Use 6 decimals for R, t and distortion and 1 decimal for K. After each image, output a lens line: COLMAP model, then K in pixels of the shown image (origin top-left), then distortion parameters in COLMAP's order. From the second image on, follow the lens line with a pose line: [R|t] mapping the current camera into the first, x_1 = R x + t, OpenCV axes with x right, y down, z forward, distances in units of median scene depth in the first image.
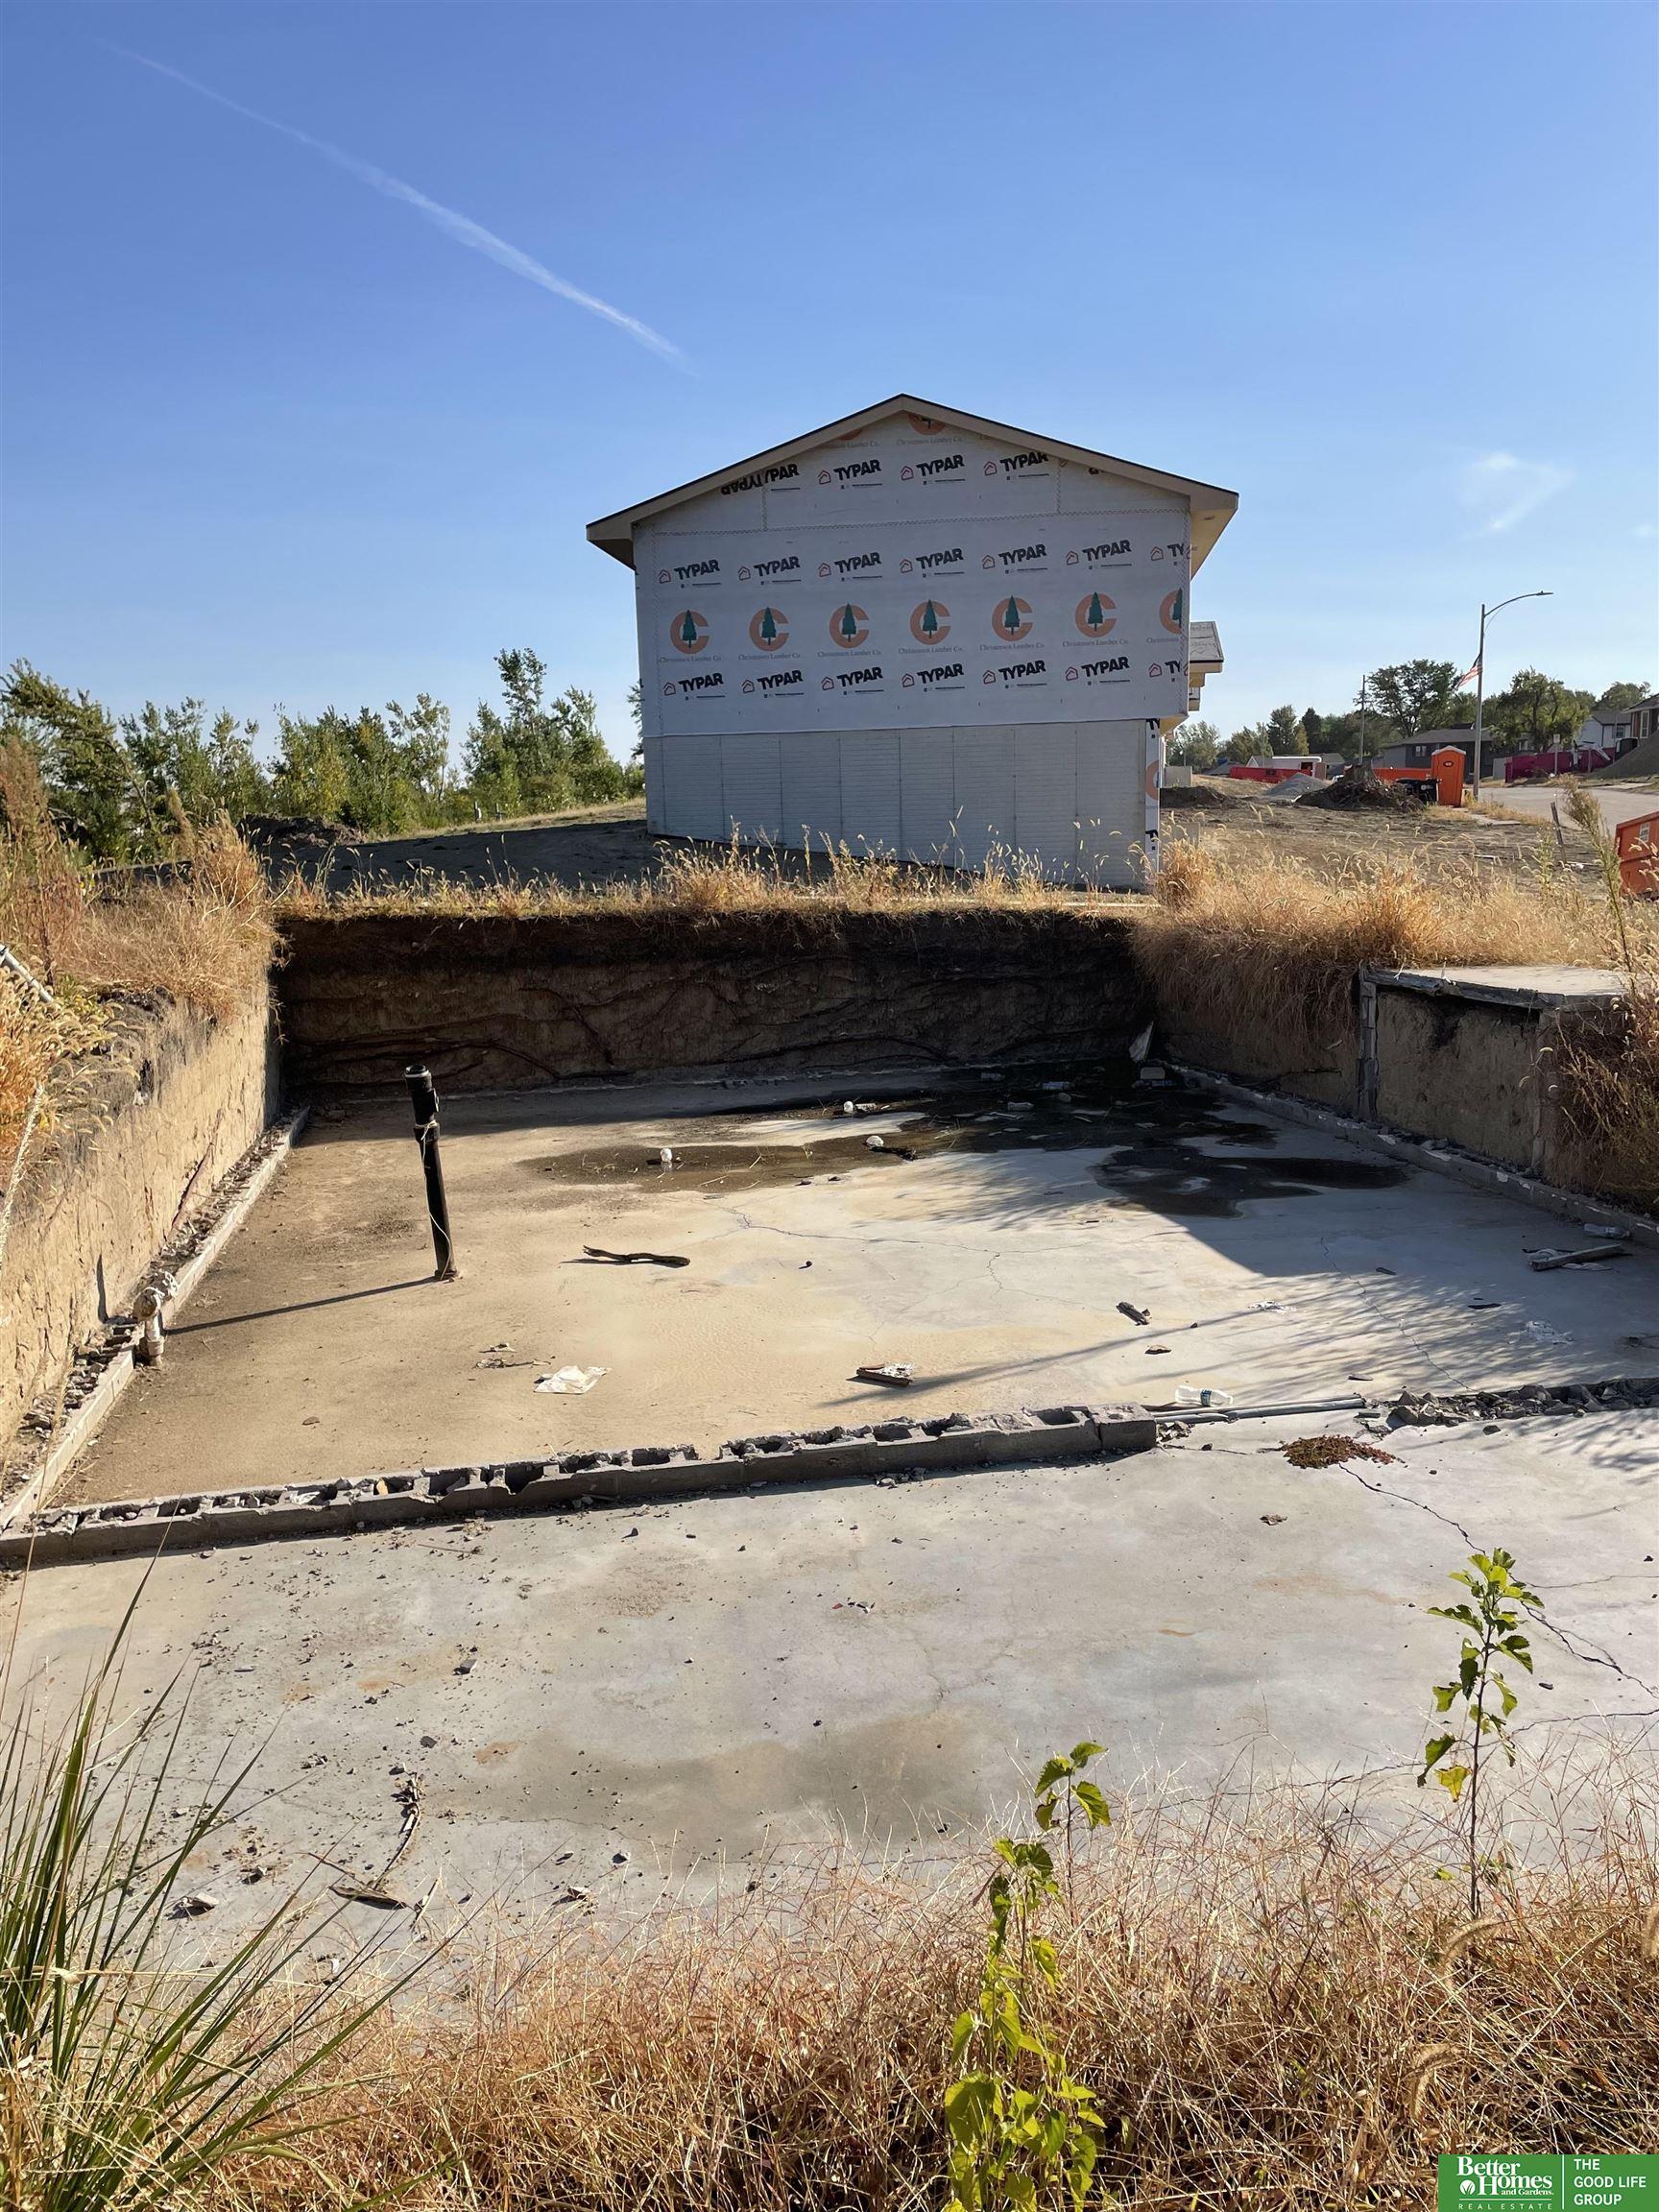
lens RADIAL K [[1683.0, 0, 837.6], [0, 1683.0, 1099.6], [0, 0, 1]] dist [0.078701, -0.080457]
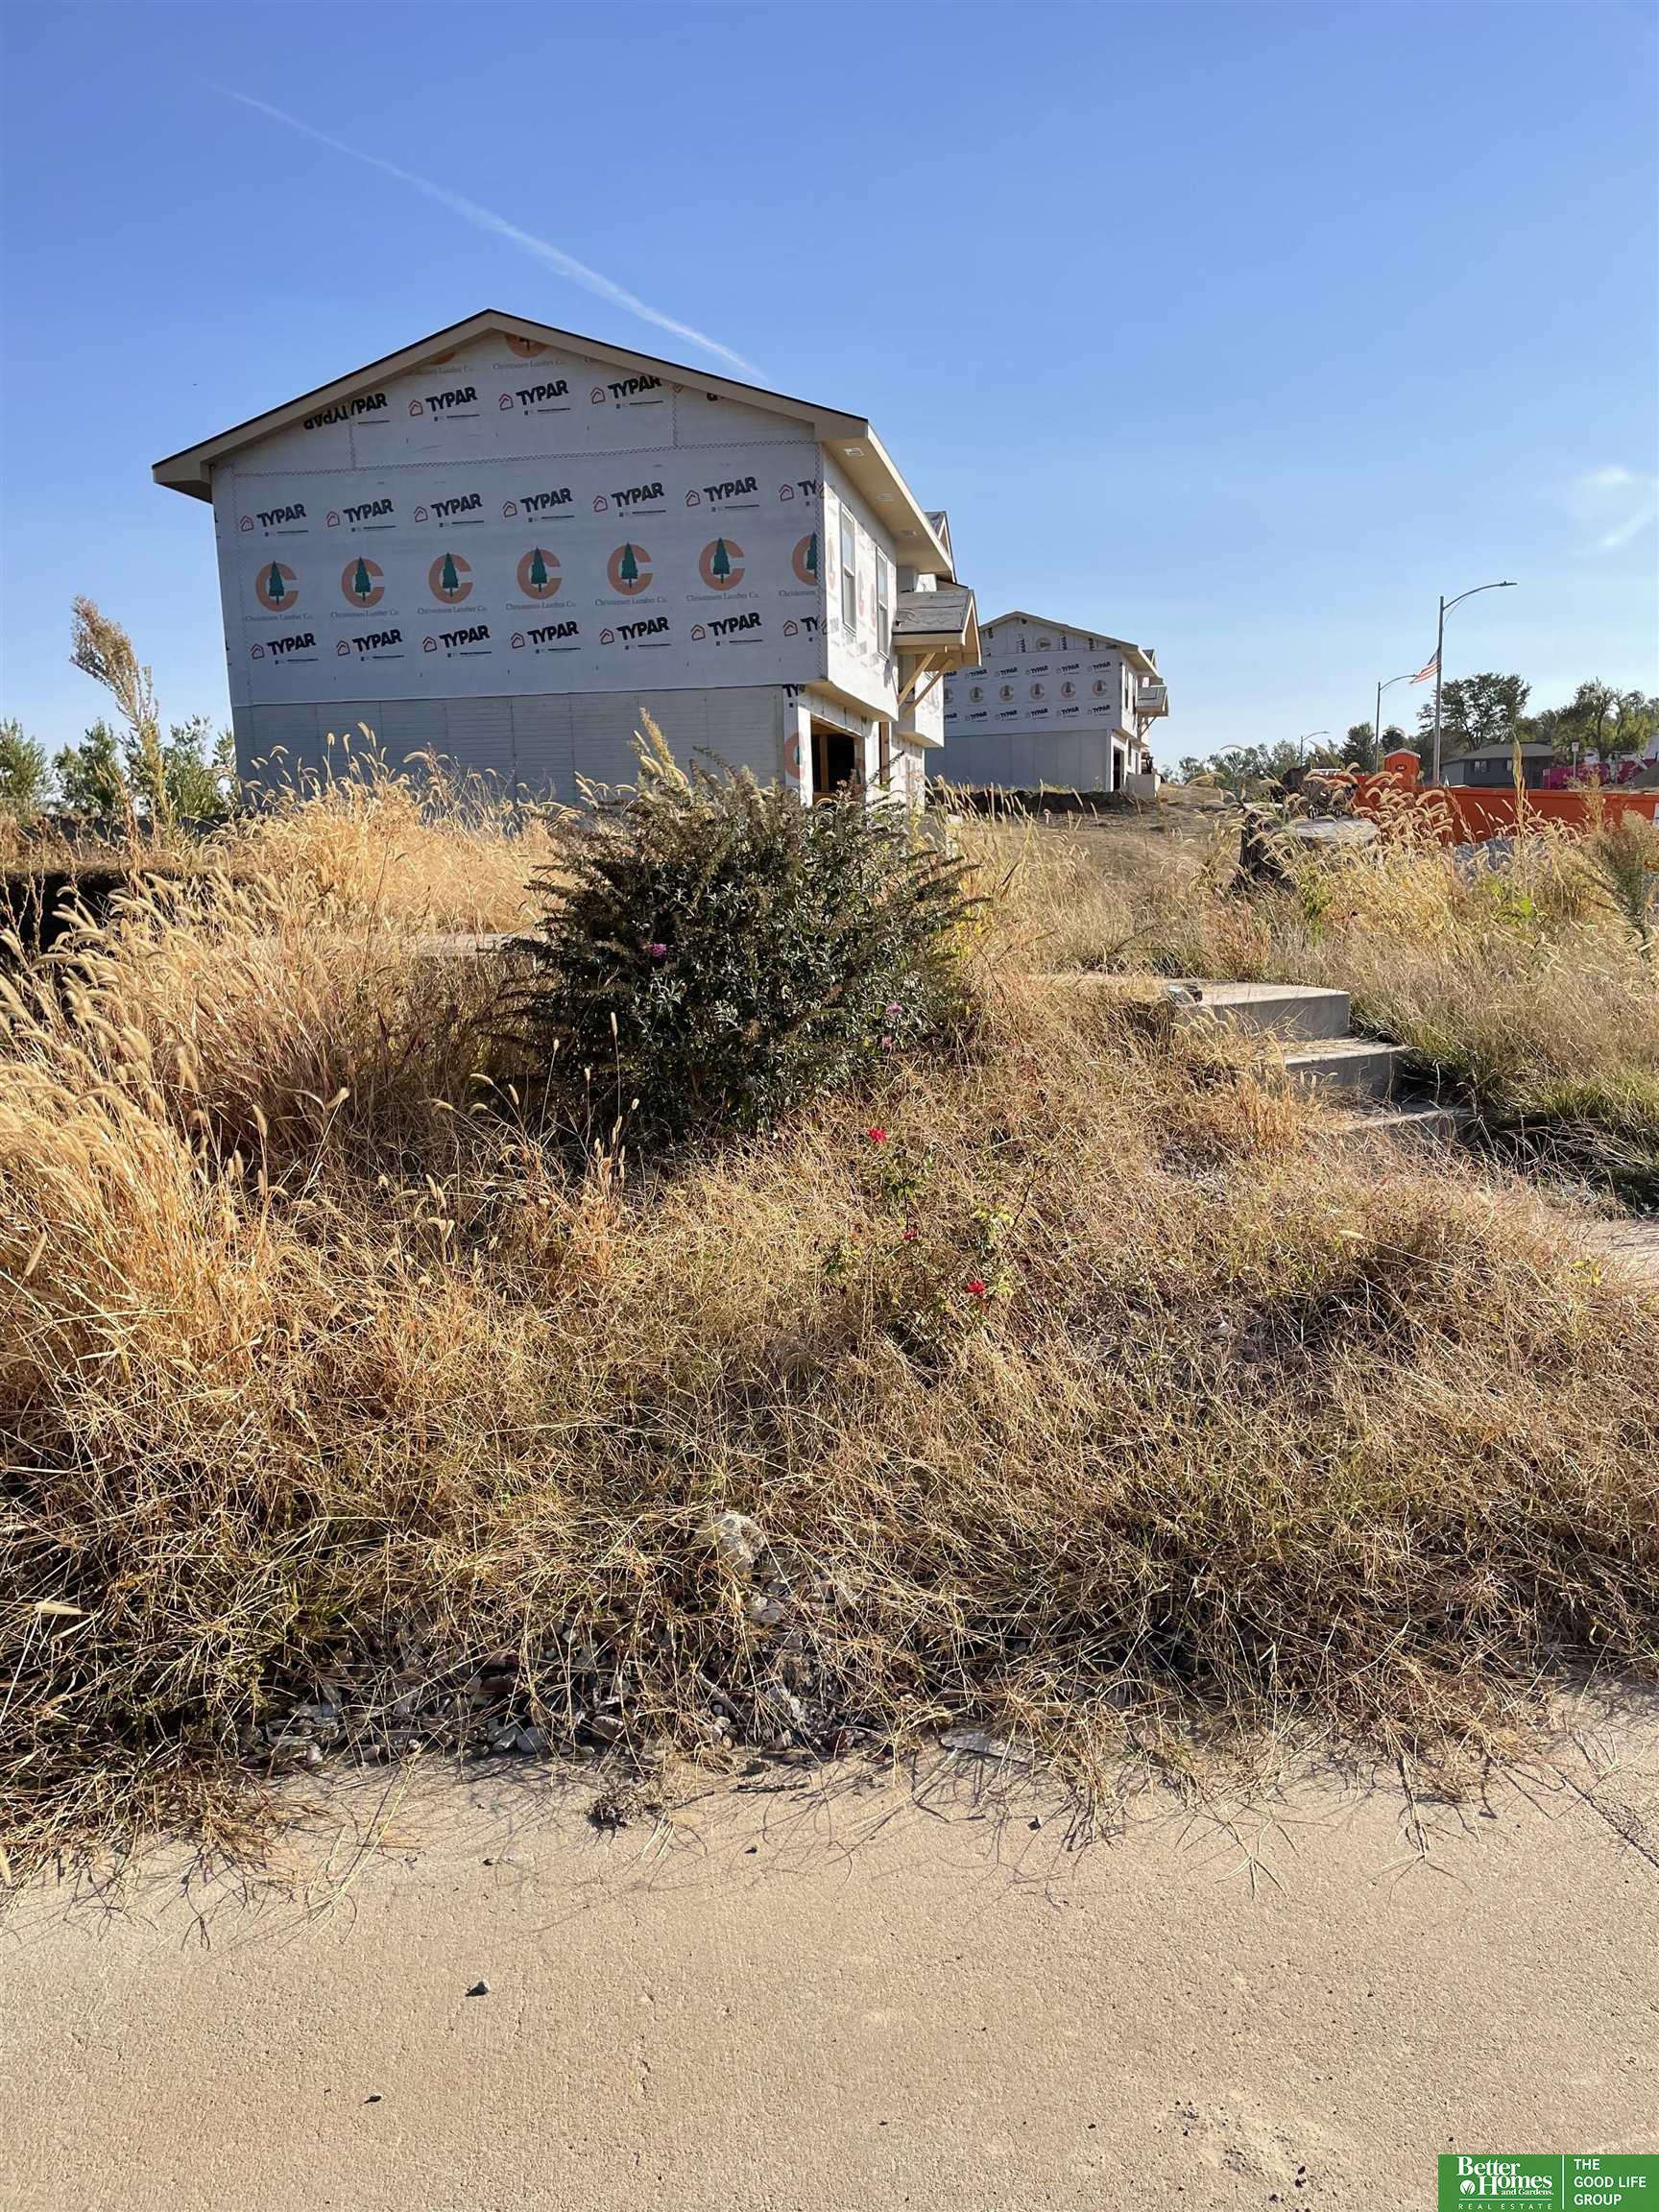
lens RADIAL K [[1683.0, 0, 853.1], [0, 1683.0, 1107.0], [0, 0, 1]] dist [0.078701, -0.080457]
pose [[0.998436, 0.008046, -0.055326, 0.269340], [-0.008632, 0.999909, -0.010372, 0.000129], [0.055237, 0.010834, 0.998414, 0.140943]]
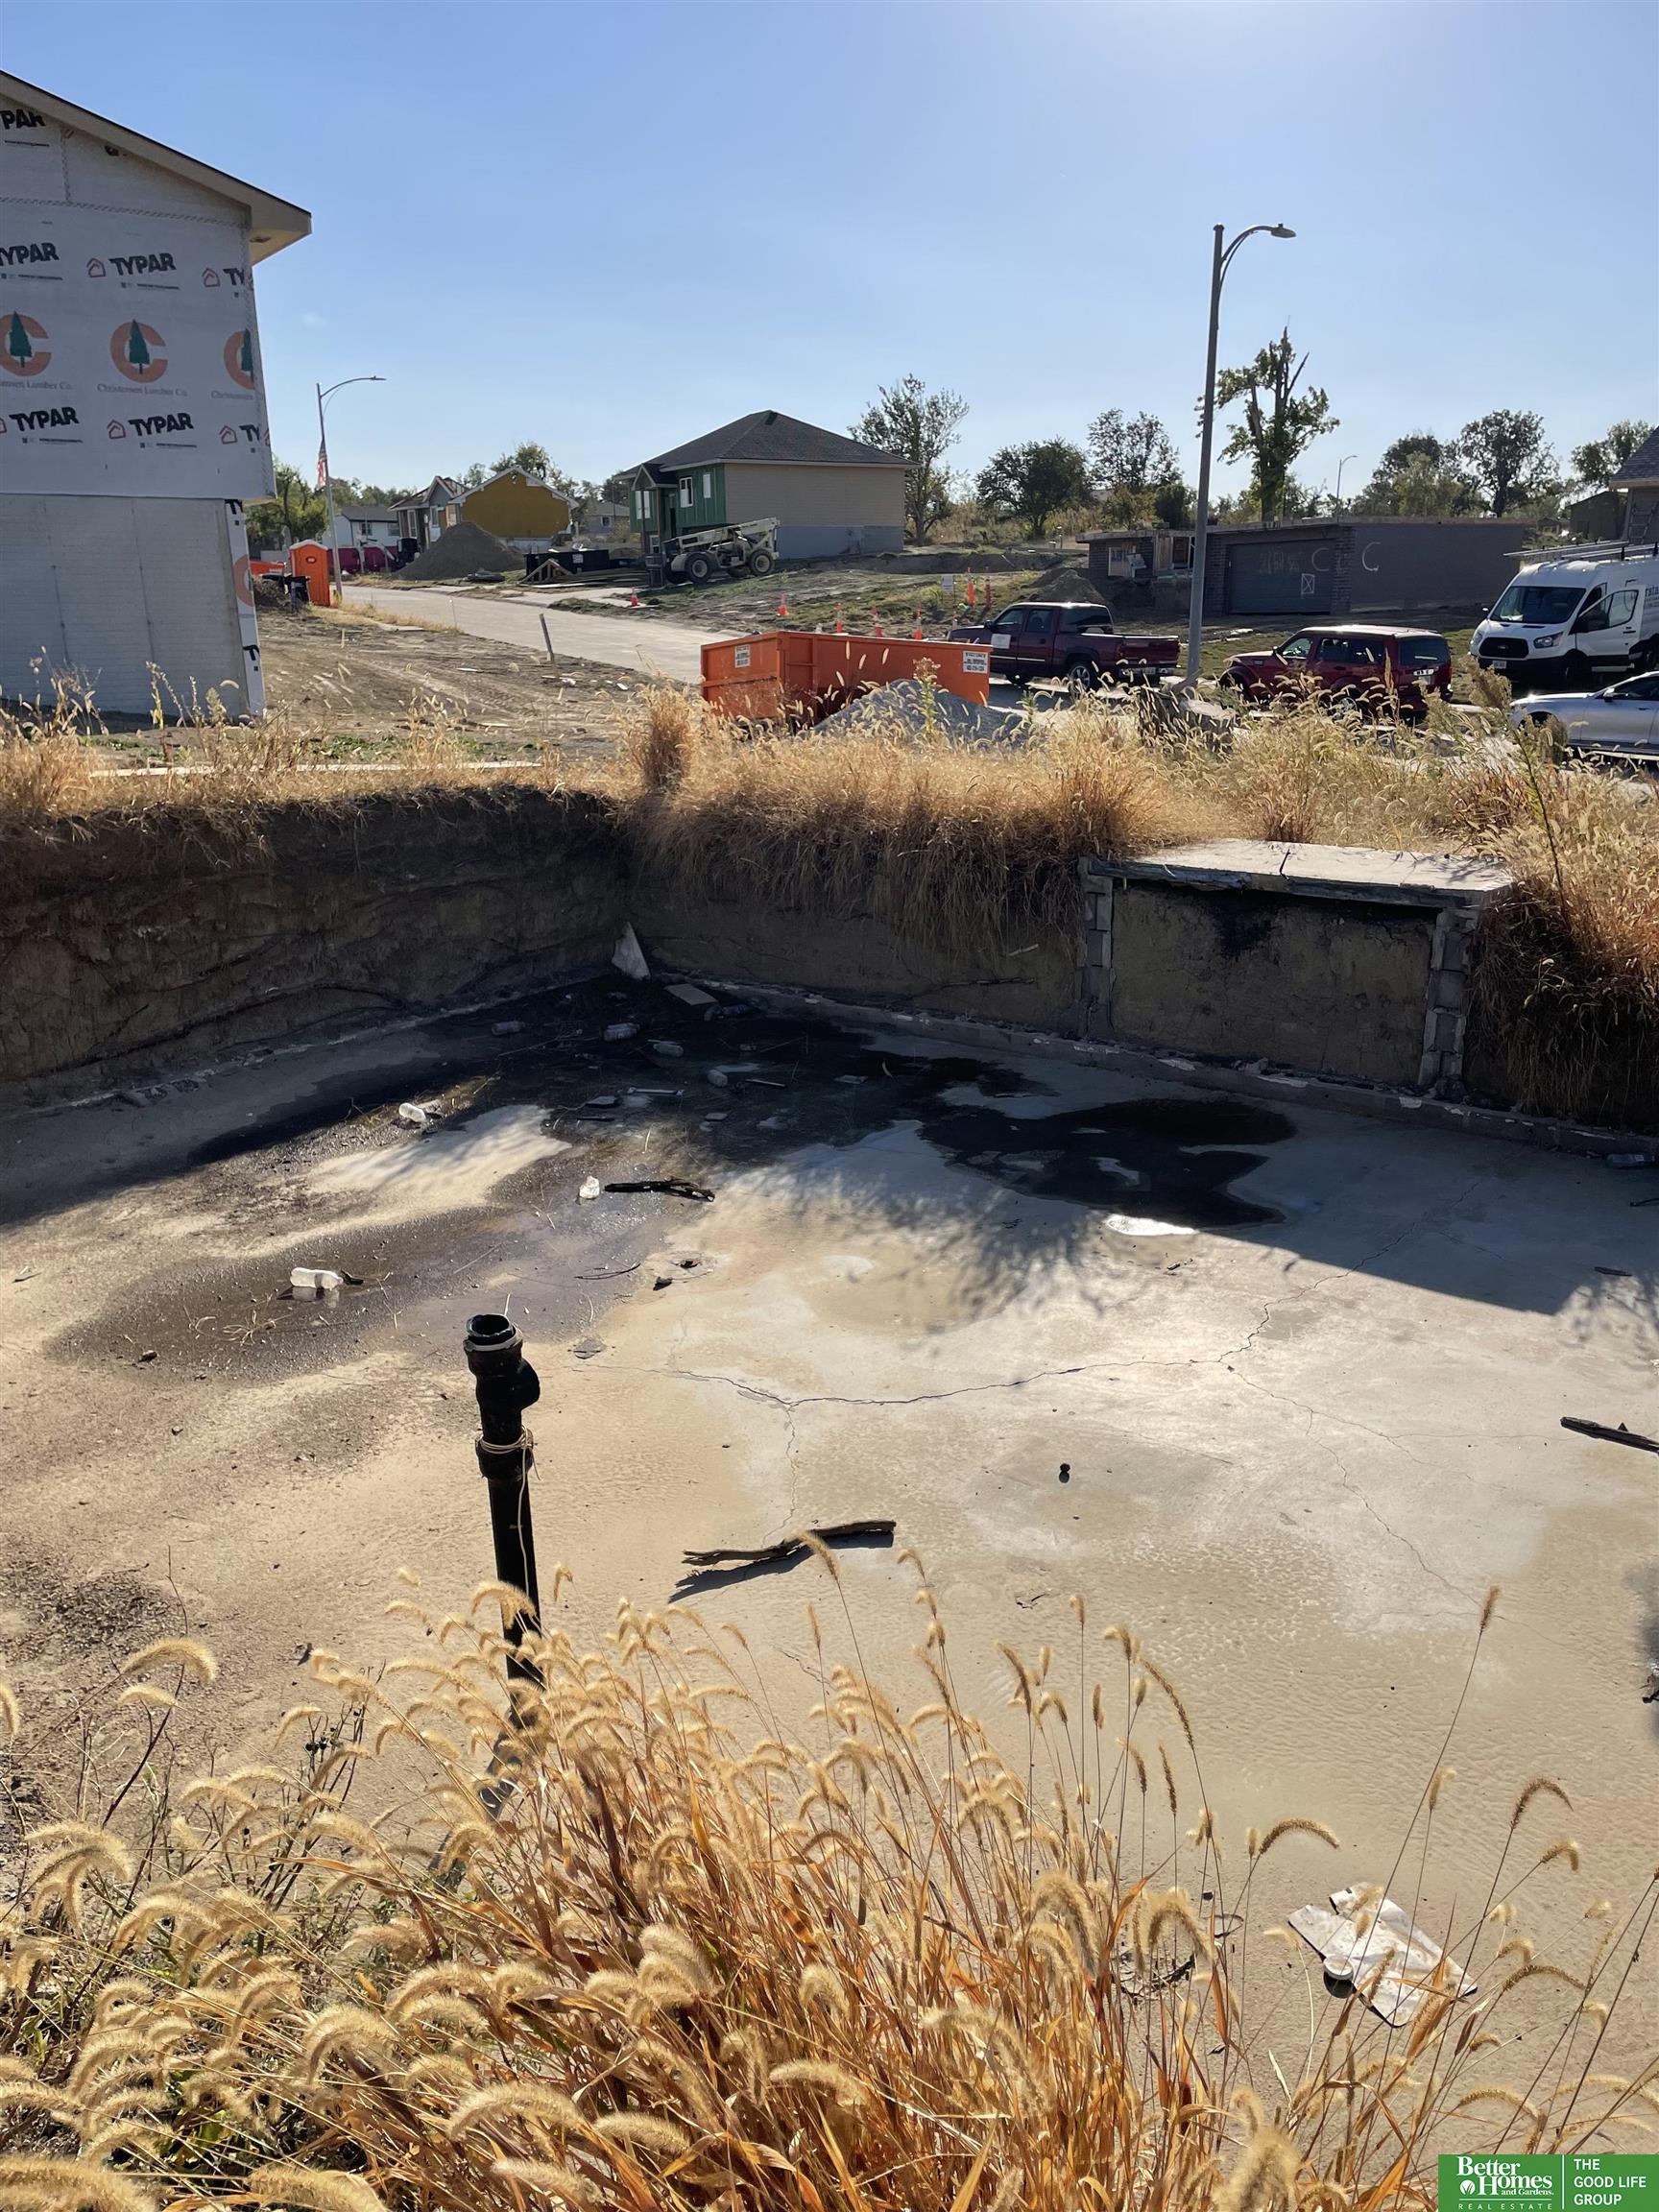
lens RADIAL K [[1683.0, 0, 840.7], [0, 1683.0, 1099.1], [0, 0, 1]] dist [0.078701, -0.080457]
pose [[0.758037, -0.166269, 0.630661, -0.146179], [0.092167, 0.984564, 0.148791, -0.043314], [-0.645666, -0.054663, 0.761661, 0.200597]]
